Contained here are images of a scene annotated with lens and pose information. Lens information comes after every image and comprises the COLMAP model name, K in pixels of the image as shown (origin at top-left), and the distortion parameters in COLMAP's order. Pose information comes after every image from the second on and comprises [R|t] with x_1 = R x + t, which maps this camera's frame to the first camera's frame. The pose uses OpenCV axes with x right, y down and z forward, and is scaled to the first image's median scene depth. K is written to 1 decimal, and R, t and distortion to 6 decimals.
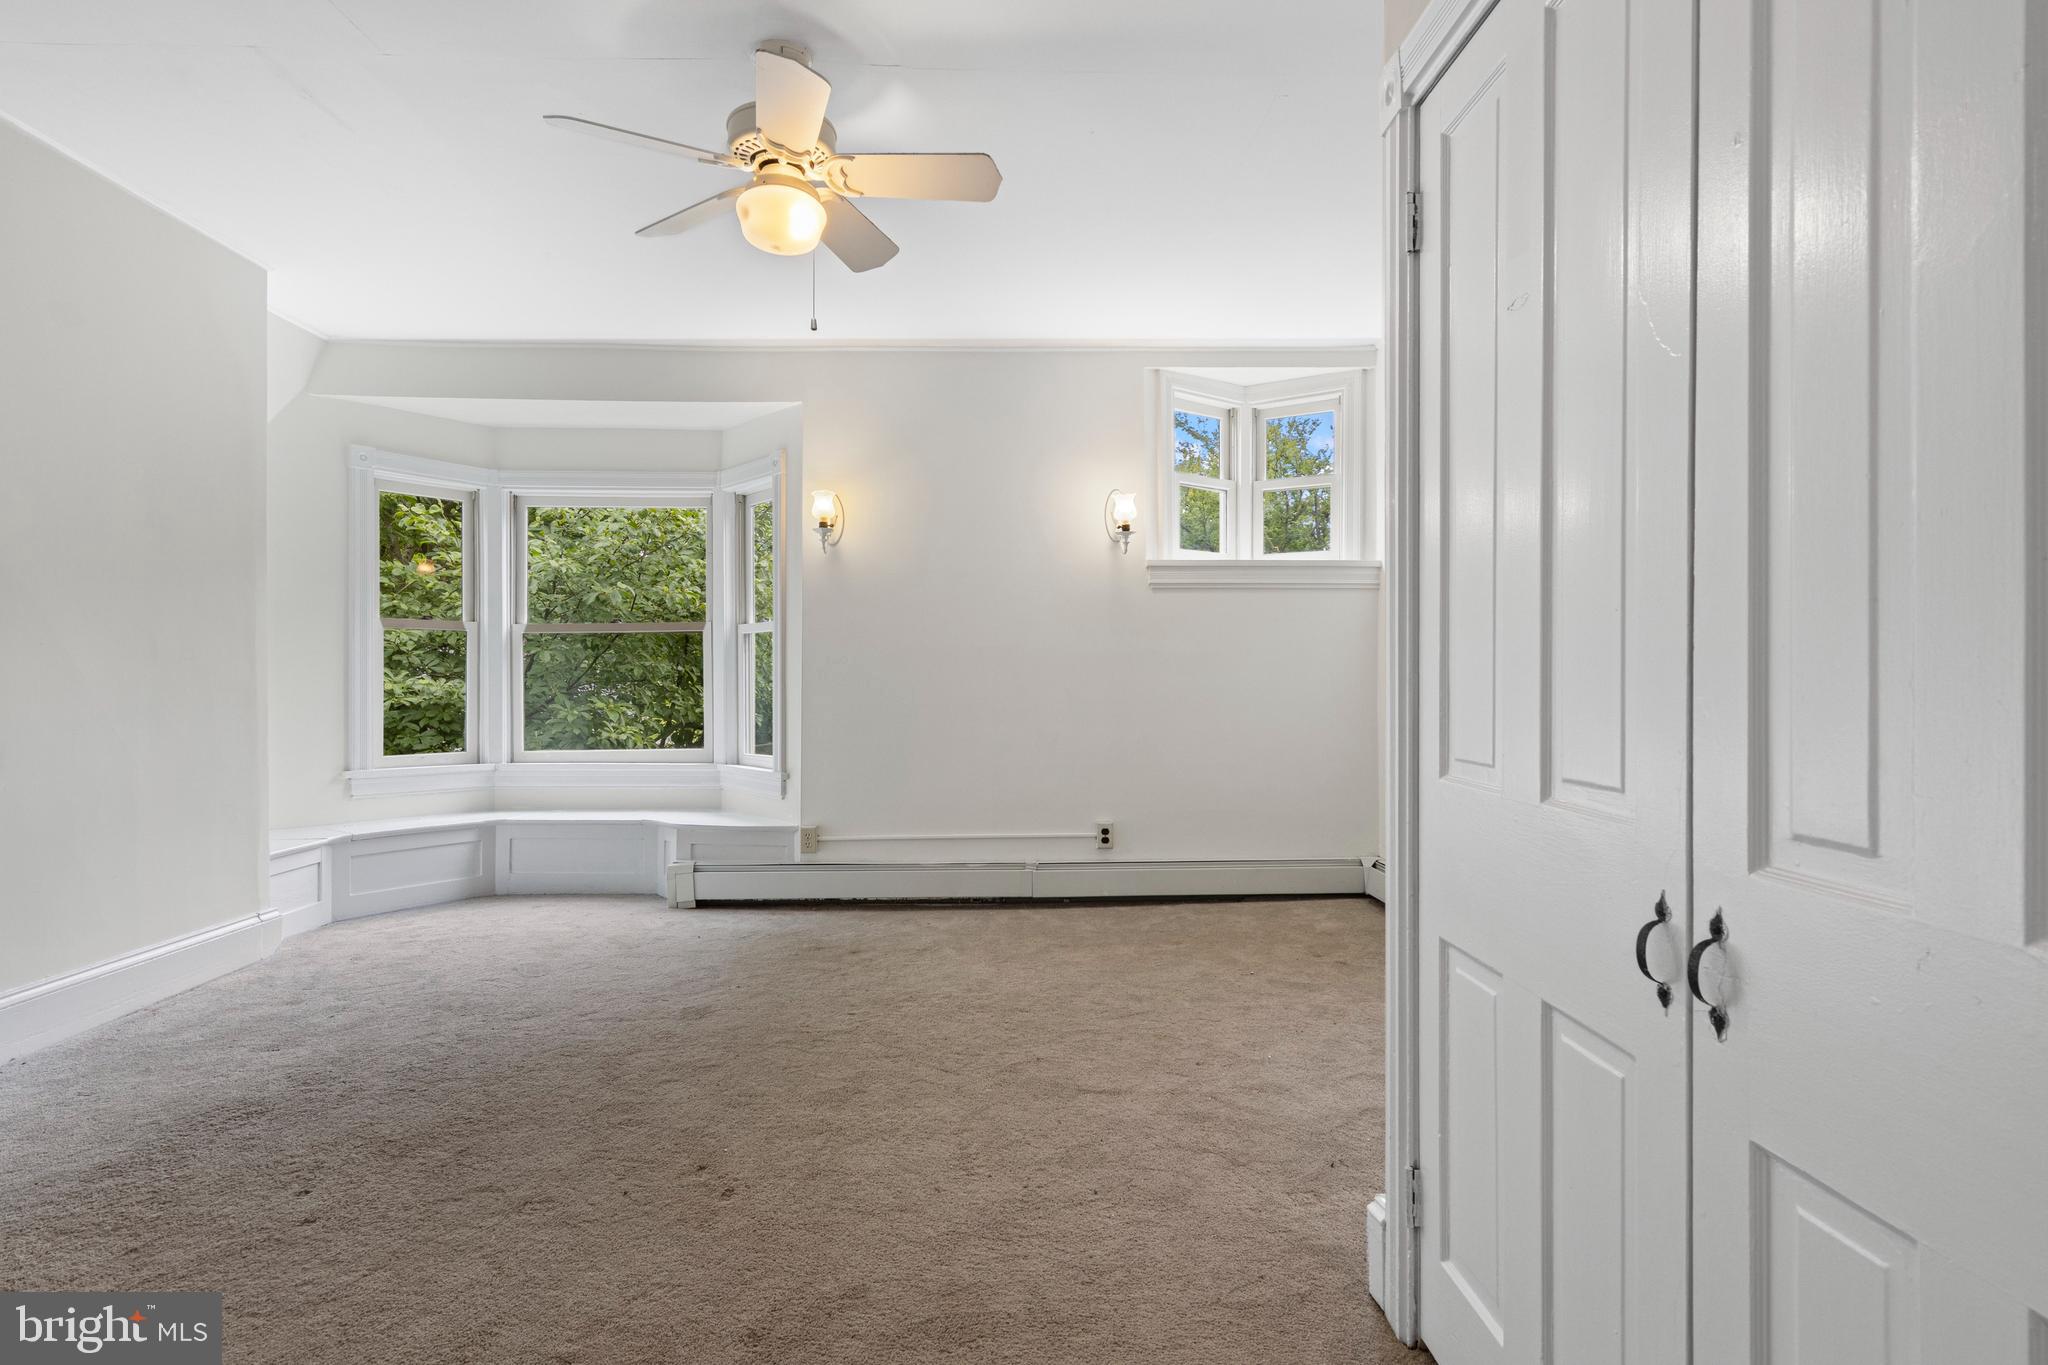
lens RADIAL K [[1066.5, 0, 1030.8], [0, 1066.5, 685.6], [0, 0, 1]] dist [0.012582, -0.000936]
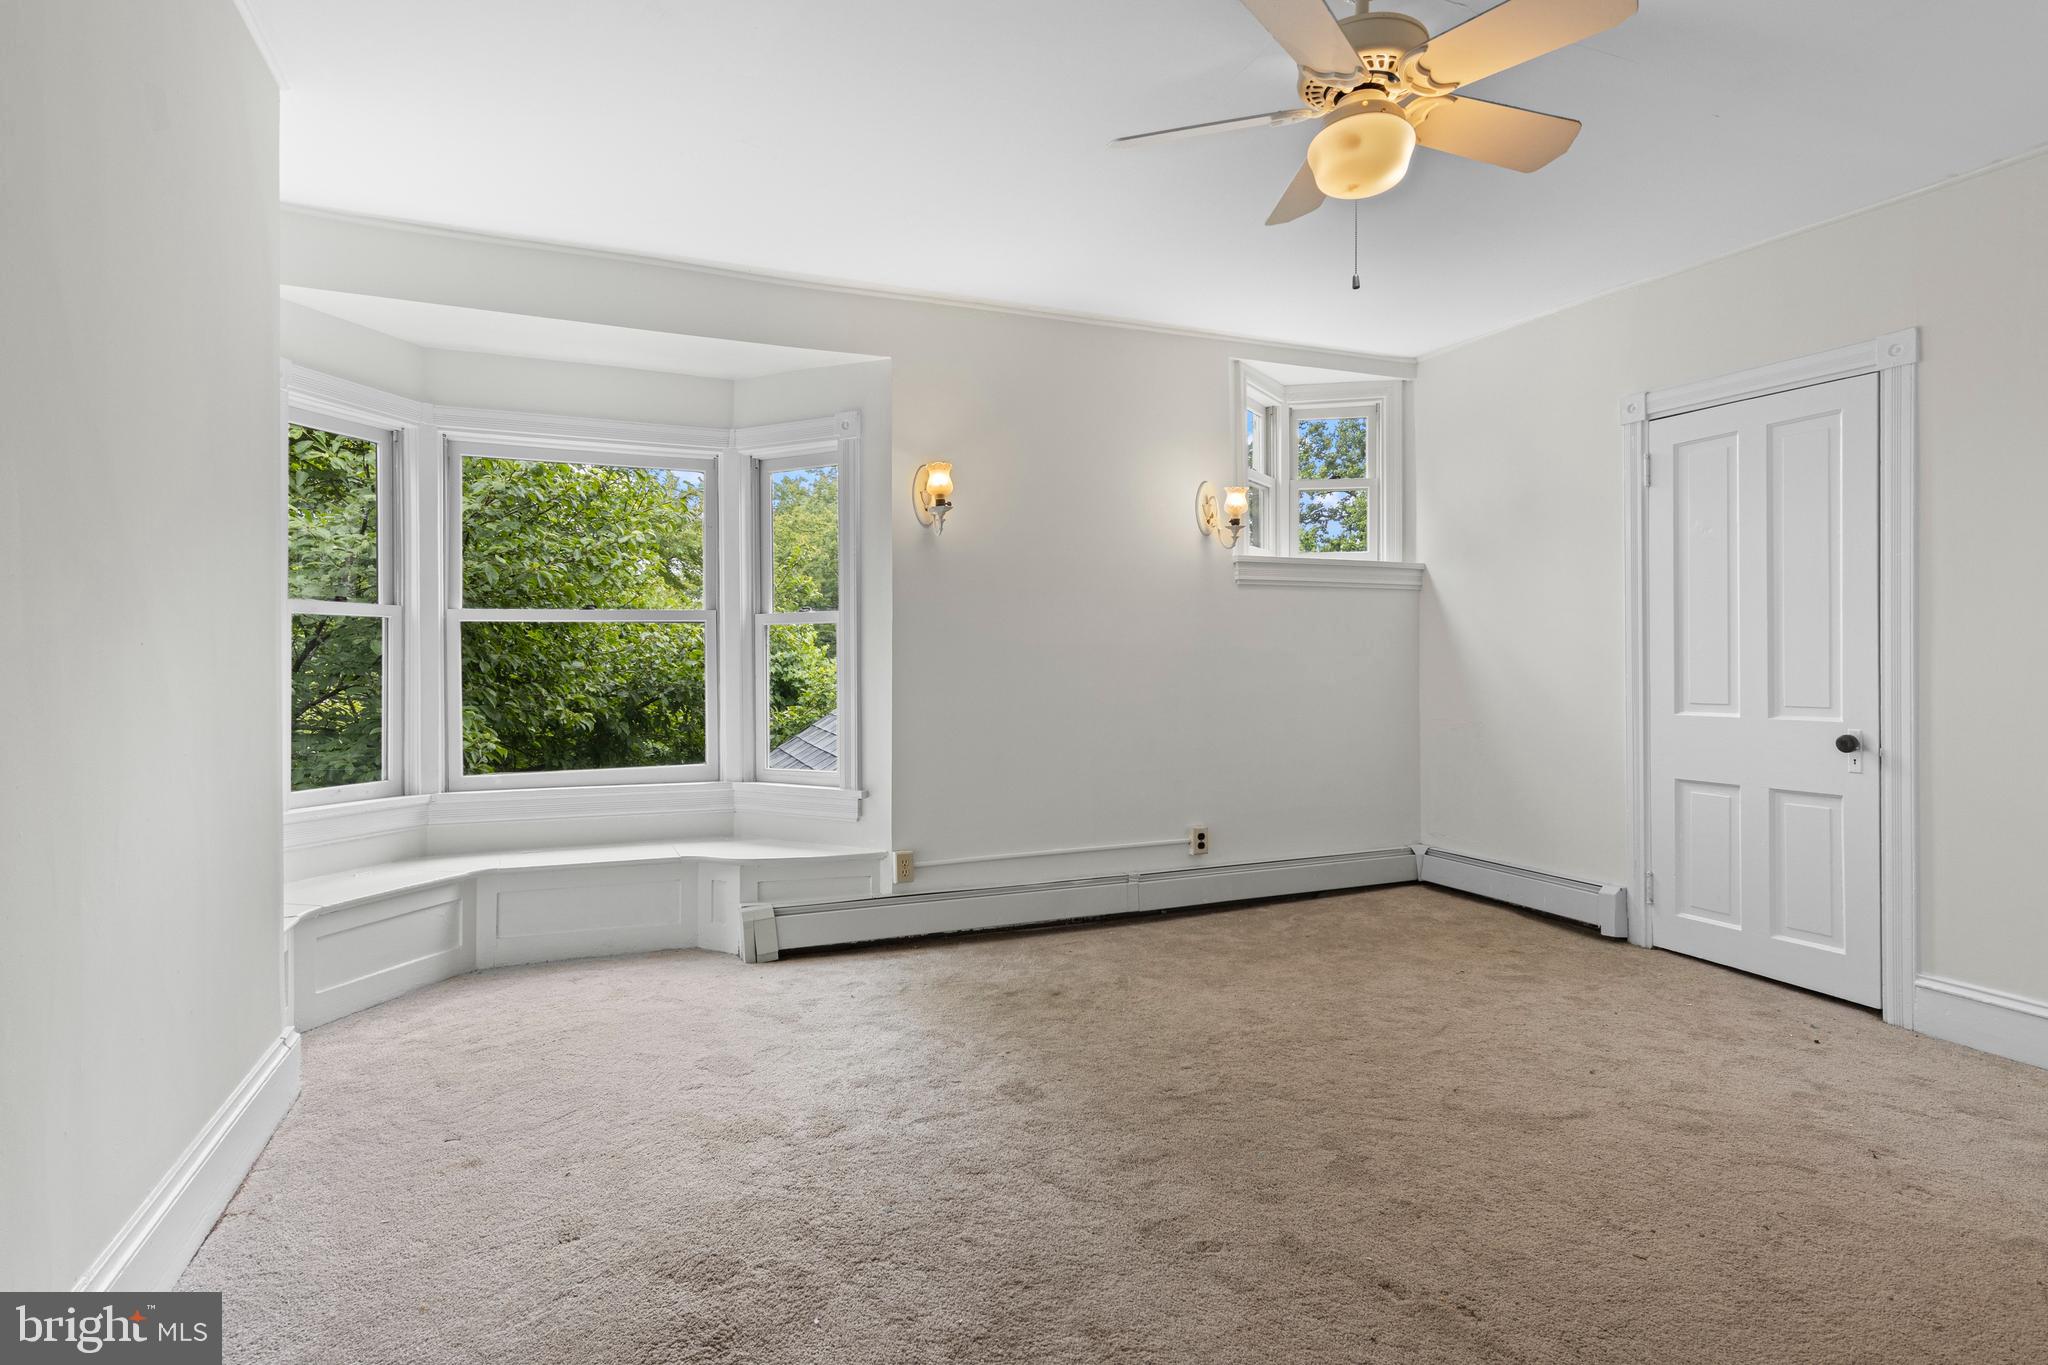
lens RADIAL K [[1066.5, 0, 1023.7], [0, 1066.5, 677.0], [0, 0, 1]] dist [0.012582, -0.000936]
pose [[0.931202, -0.007059, 0.364436, -0.427620], [0.004736, 0.999962, 0.007267, -0.014779], [-0.364474, -0.005041, 0.931200, 0.162187]]
